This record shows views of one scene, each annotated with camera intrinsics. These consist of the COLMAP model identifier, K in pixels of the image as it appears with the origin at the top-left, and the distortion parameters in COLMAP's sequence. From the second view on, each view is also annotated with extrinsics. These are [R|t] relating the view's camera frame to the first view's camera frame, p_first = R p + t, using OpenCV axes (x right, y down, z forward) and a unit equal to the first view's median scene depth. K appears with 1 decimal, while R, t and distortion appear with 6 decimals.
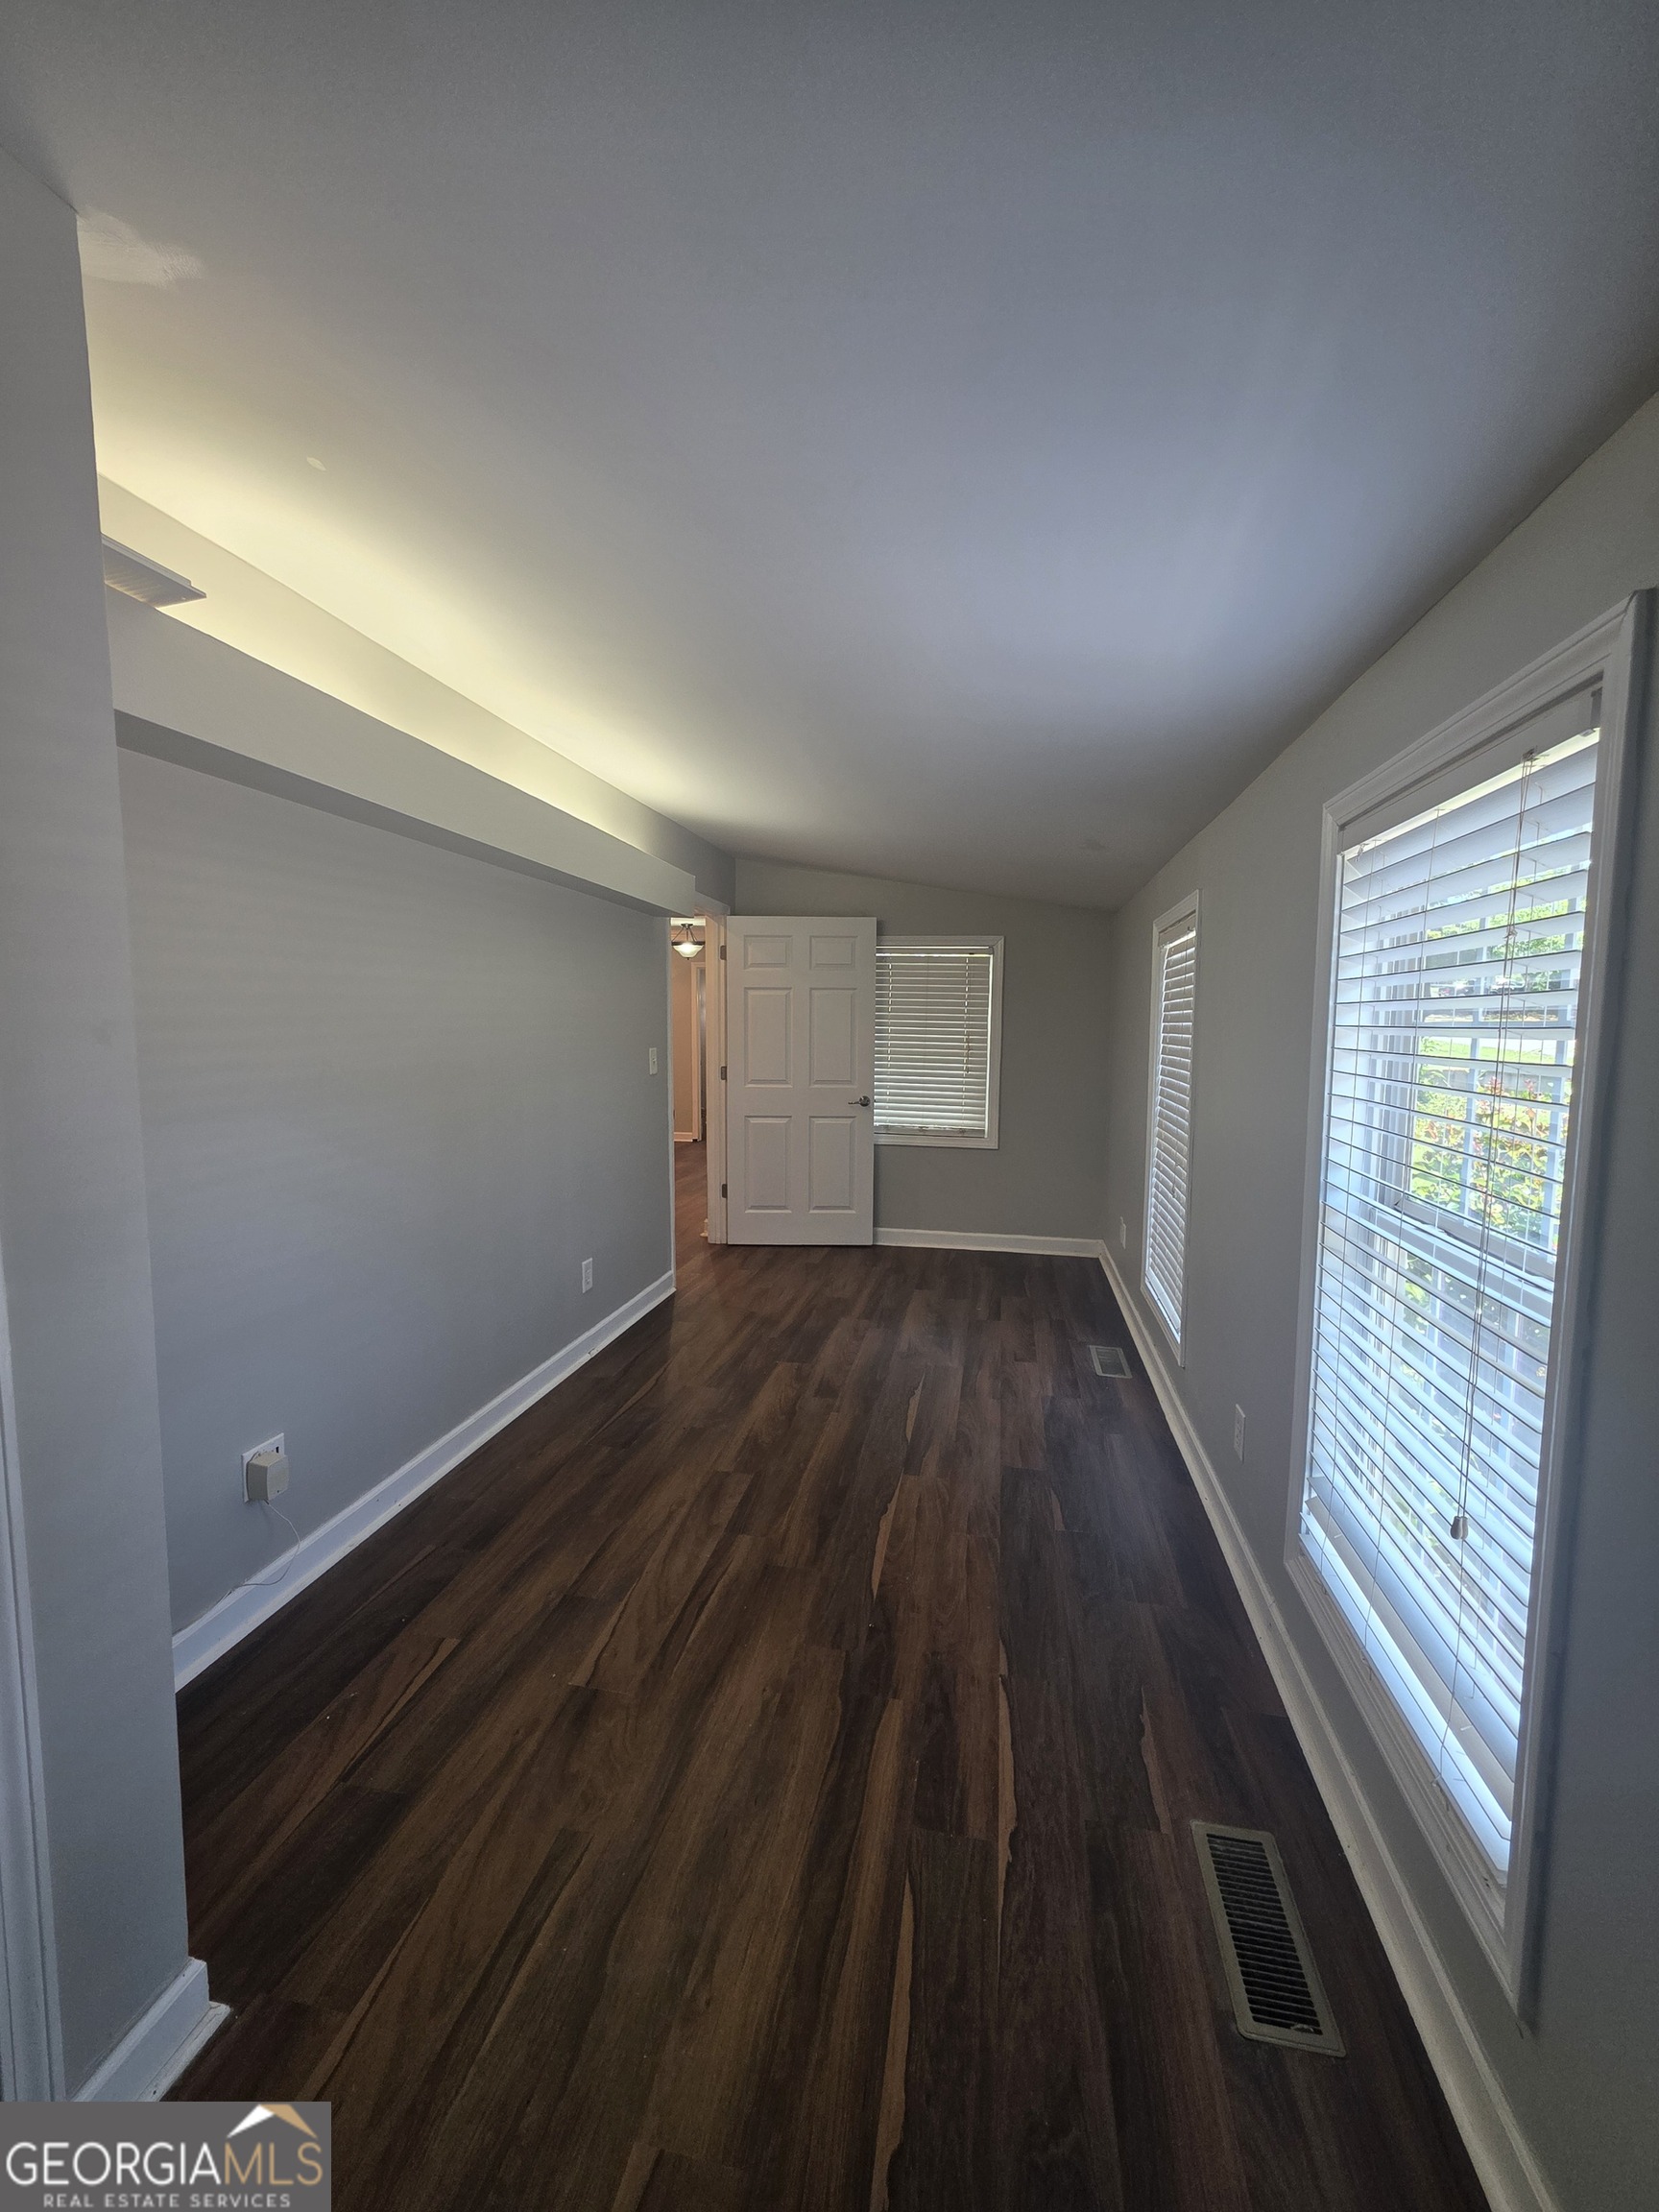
lens RADIAL K [[889.8, 0, 818.5], [0, 889.8, 1099.8], [0, 0, 1]] dist [0.004648, 0.000468]
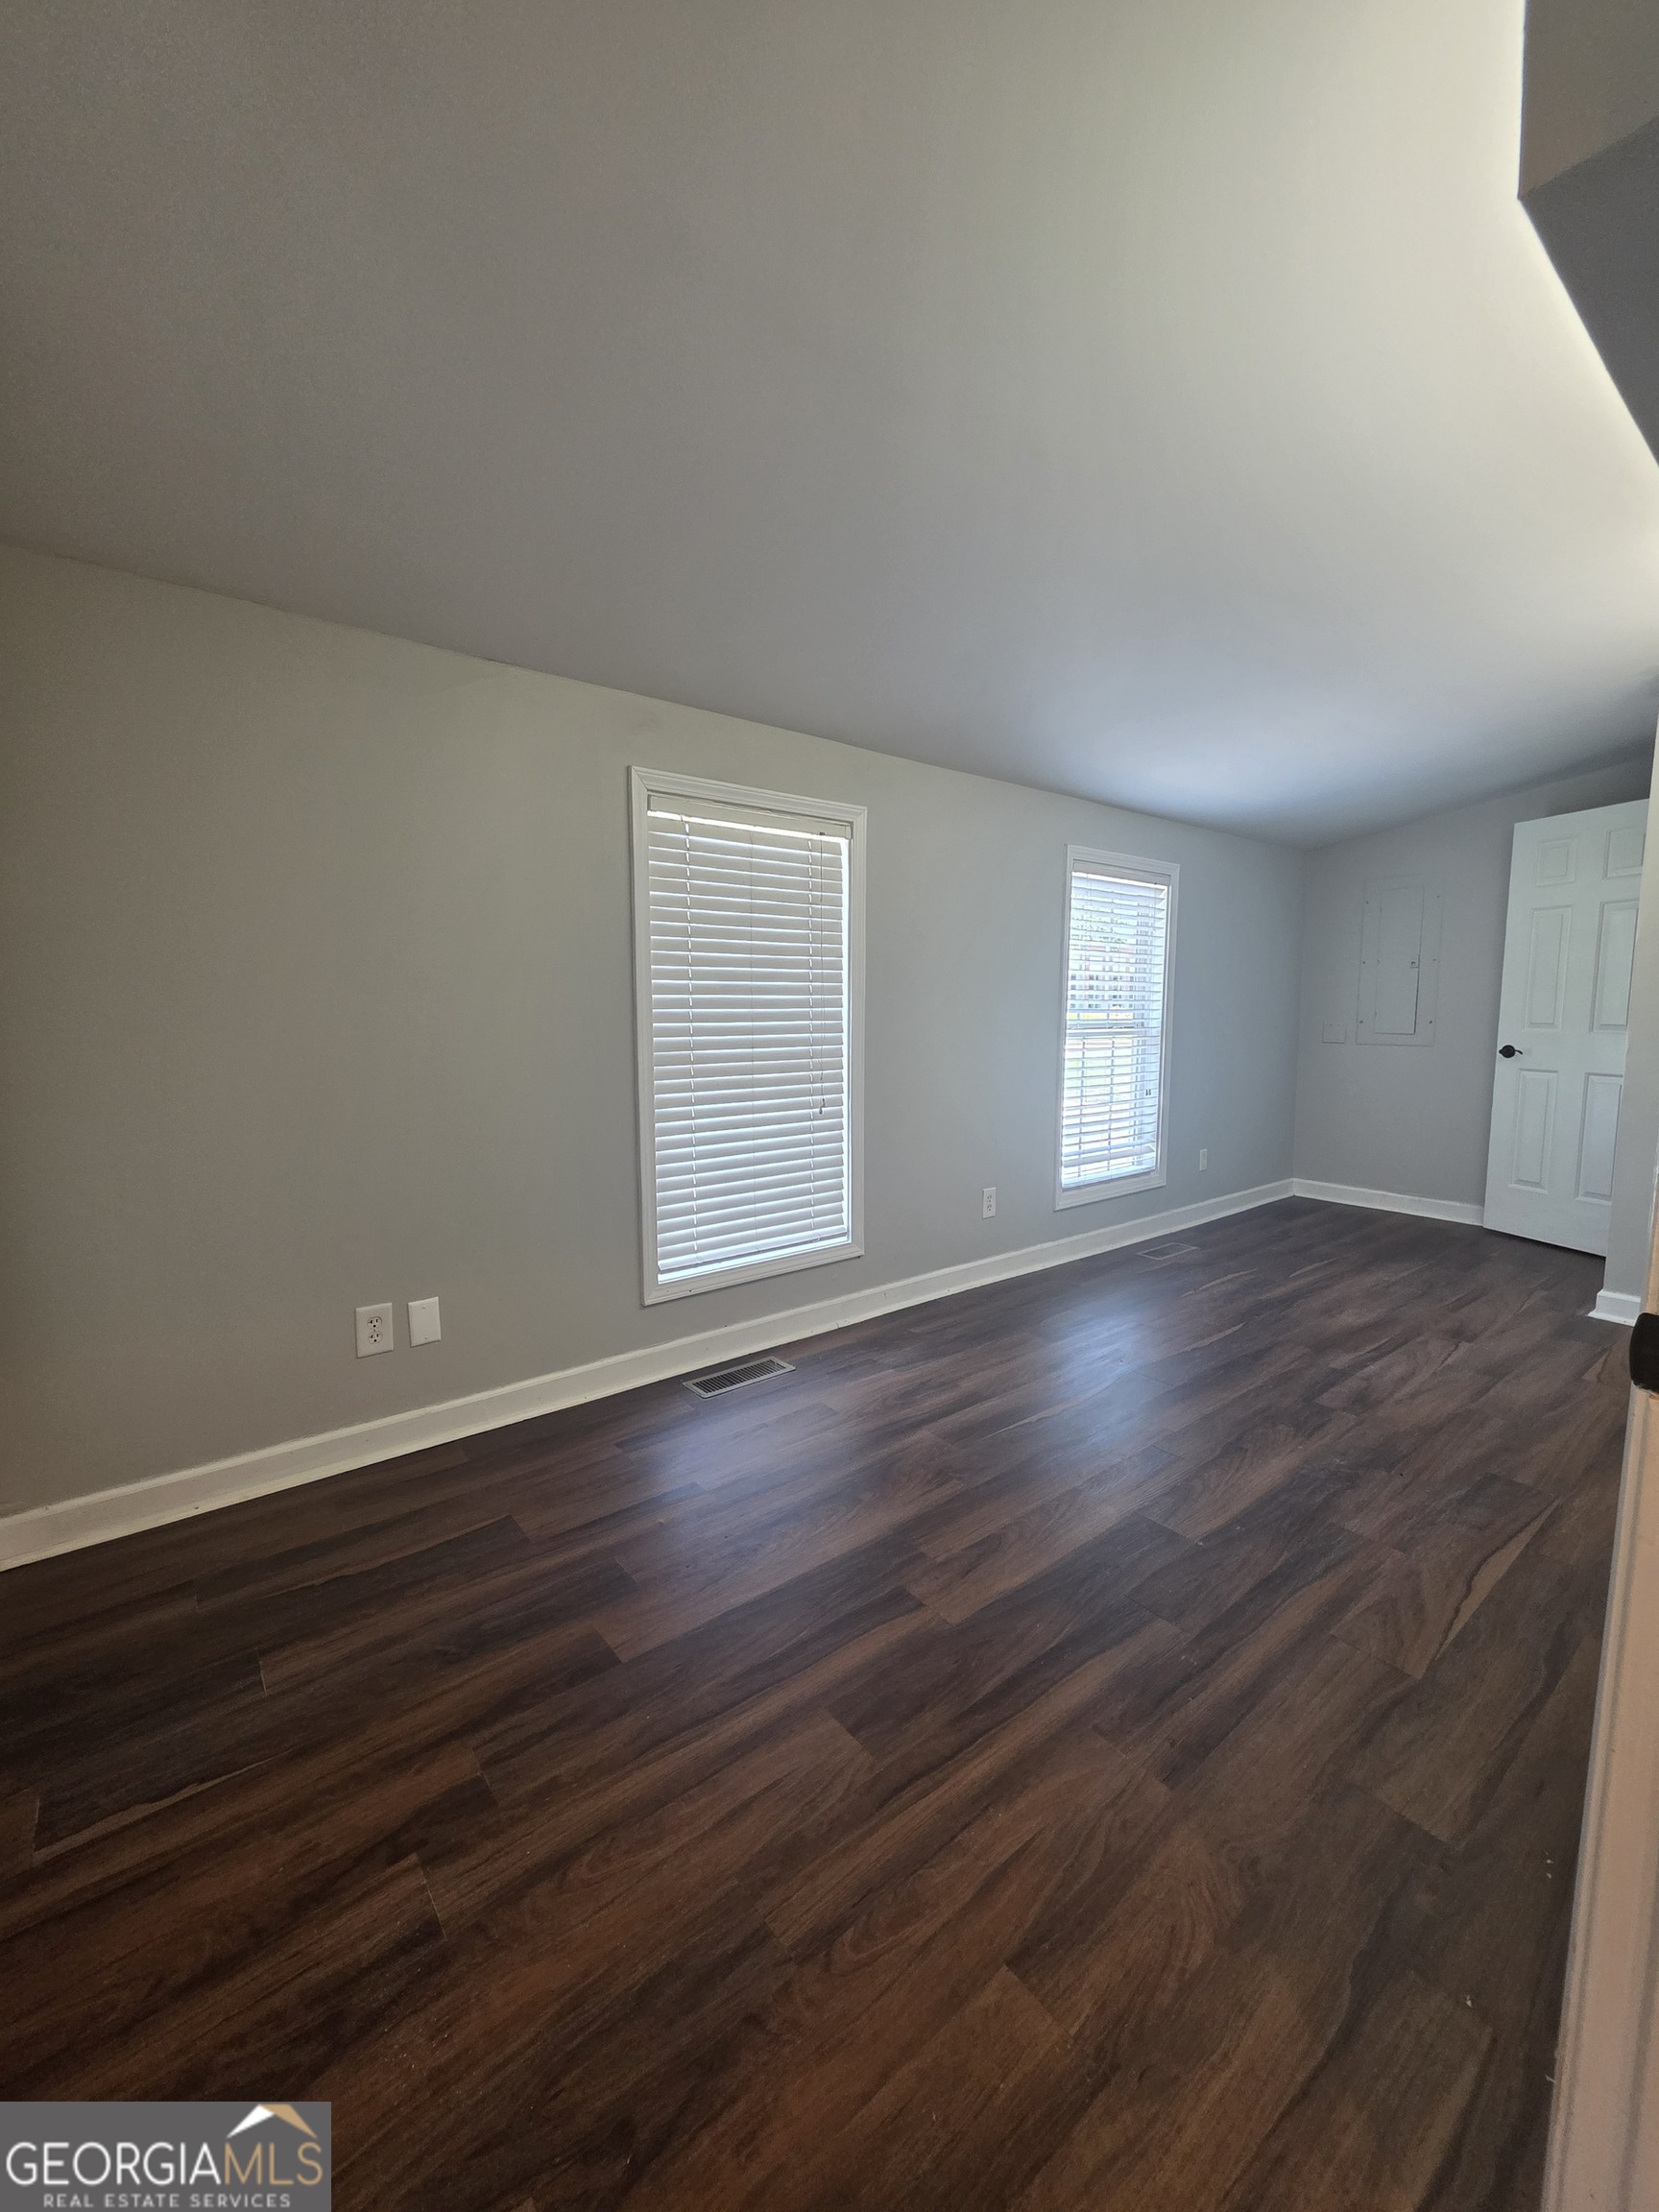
lens RADIAL K [[889.8, 0, 828.0], [0, 889.8, 1098.3], [0, 0, 1]] dist [0.004648, 0.000468]
pose [[-0.770088, -0.077983, 0.633153, -0.255178], [0.046117, 0.983098, 0.177175, -0.090436], [-0.636268, 0.165639, -0.753476, 2.015677]]
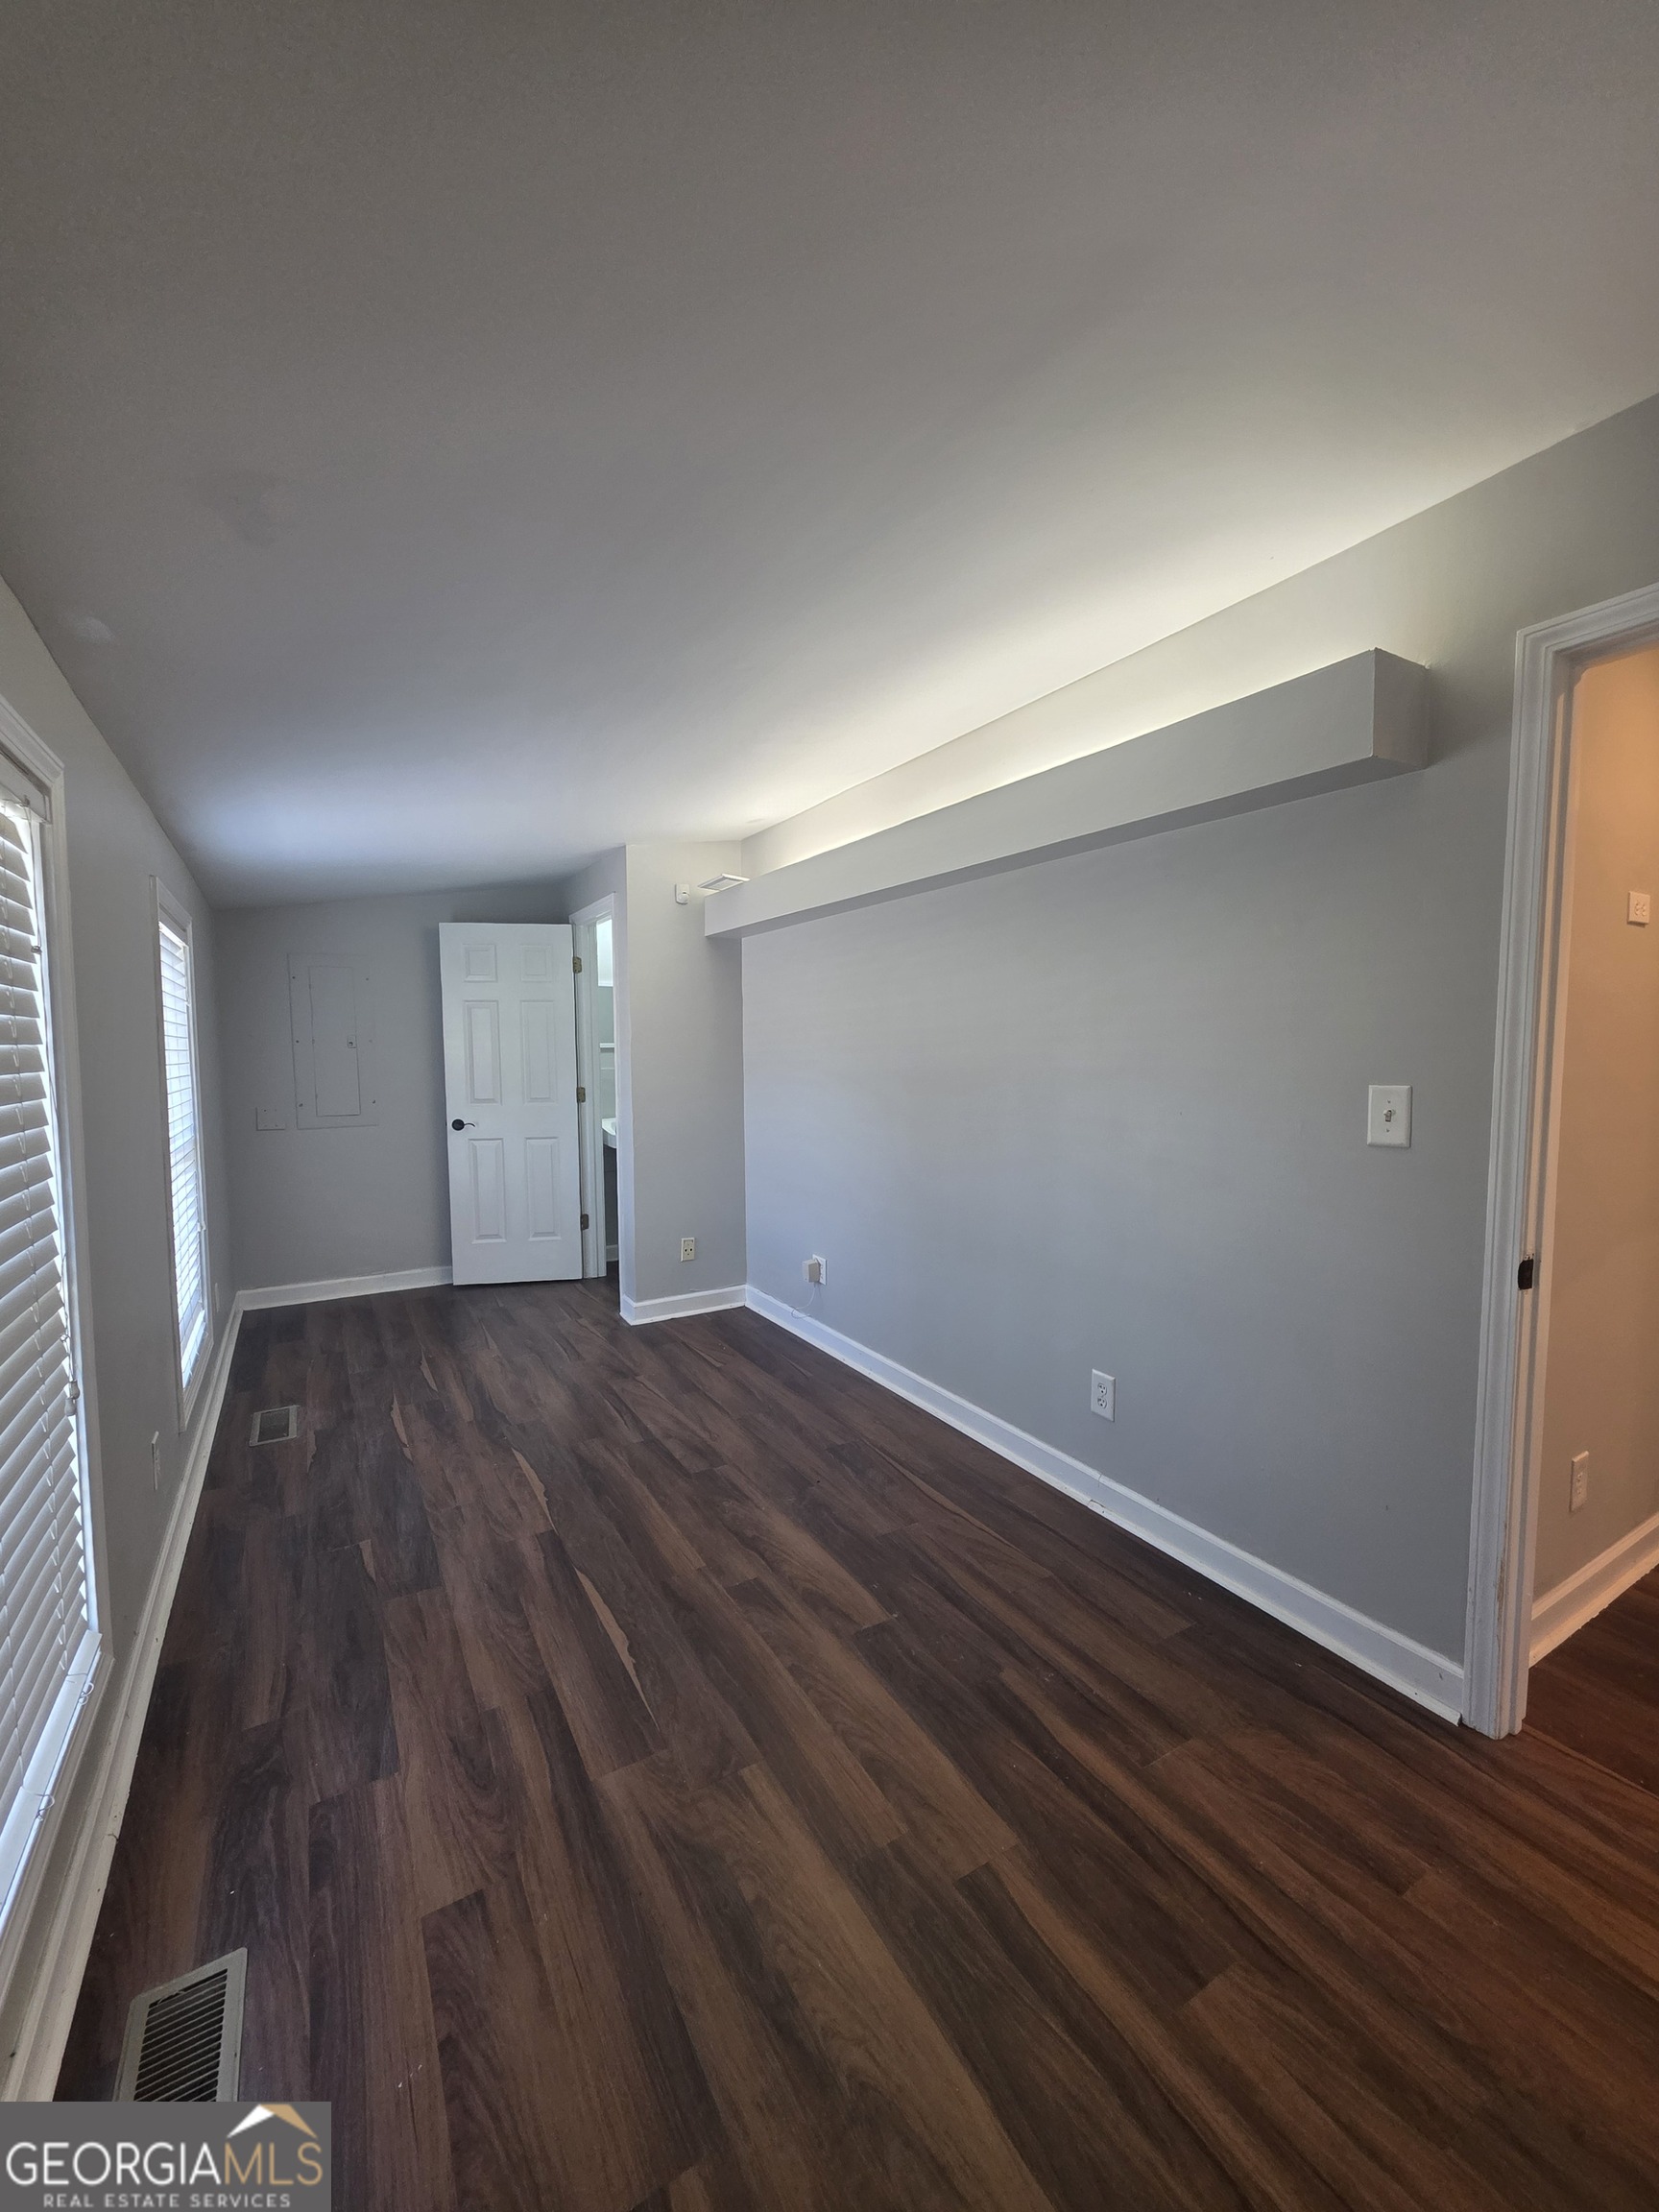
lens RADIAL K [[889.8, 0, 838.2], [0, 889.8, 1110.6], [0, 0, 1]] dist [0.004648, 0.000468]
pose [[-0.737450, 0.045626, -0.673859, 0.480428], [-0.058087, 0.989735, 0.130581, -0.138698], [0.672900, 0.135439, -0.727229, 1.824569]]
